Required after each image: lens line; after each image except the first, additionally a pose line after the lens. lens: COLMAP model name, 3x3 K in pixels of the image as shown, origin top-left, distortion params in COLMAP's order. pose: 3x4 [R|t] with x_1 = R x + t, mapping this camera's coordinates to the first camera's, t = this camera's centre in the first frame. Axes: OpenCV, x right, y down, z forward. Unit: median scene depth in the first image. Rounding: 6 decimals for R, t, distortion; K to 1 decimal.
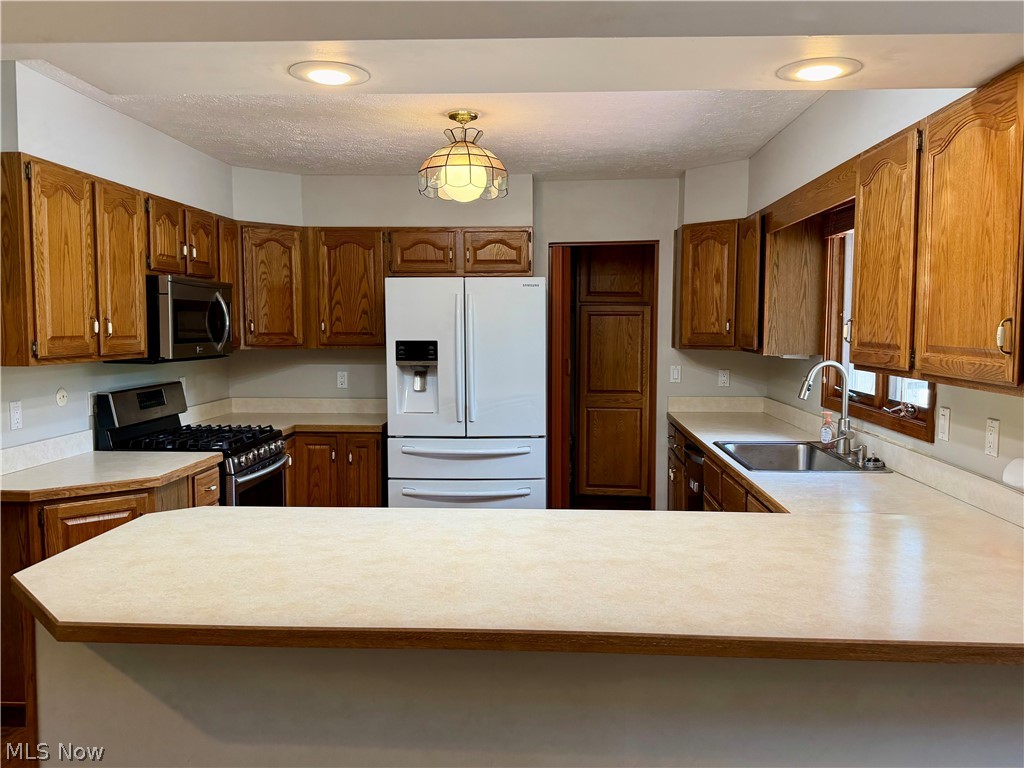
lens RADIAL K [[832.7, 0, 512.0], [0, 832.7, 384.0], [0, 0, 1]] dist [0.143224, -0.260668]
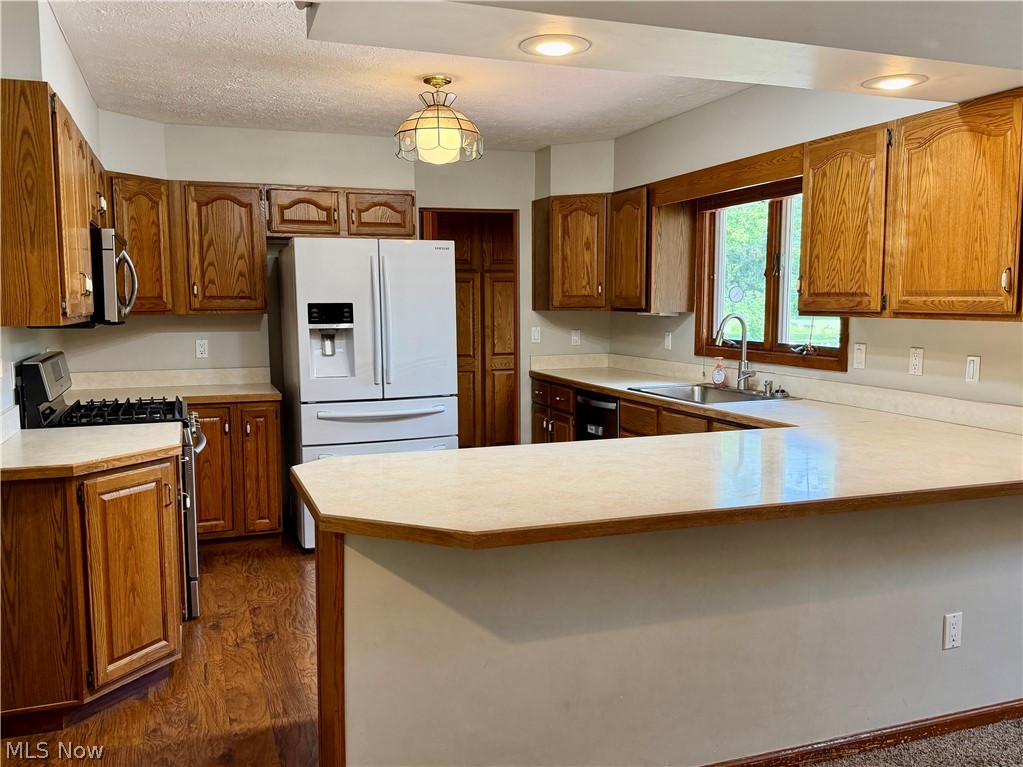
lens RADIAL K [[867.4, 0, 506.0], [0, 867.4, 385.0], [0, 0, 1]] dist [0.136883, -0.273356]
pose [[0.920203, -0.044444, 0.388911, -0.327040], [0.034913, 0.998892, 0.031545, 0.018782], [-0.389882, -0.015450, 0.920735, -0.022164]]
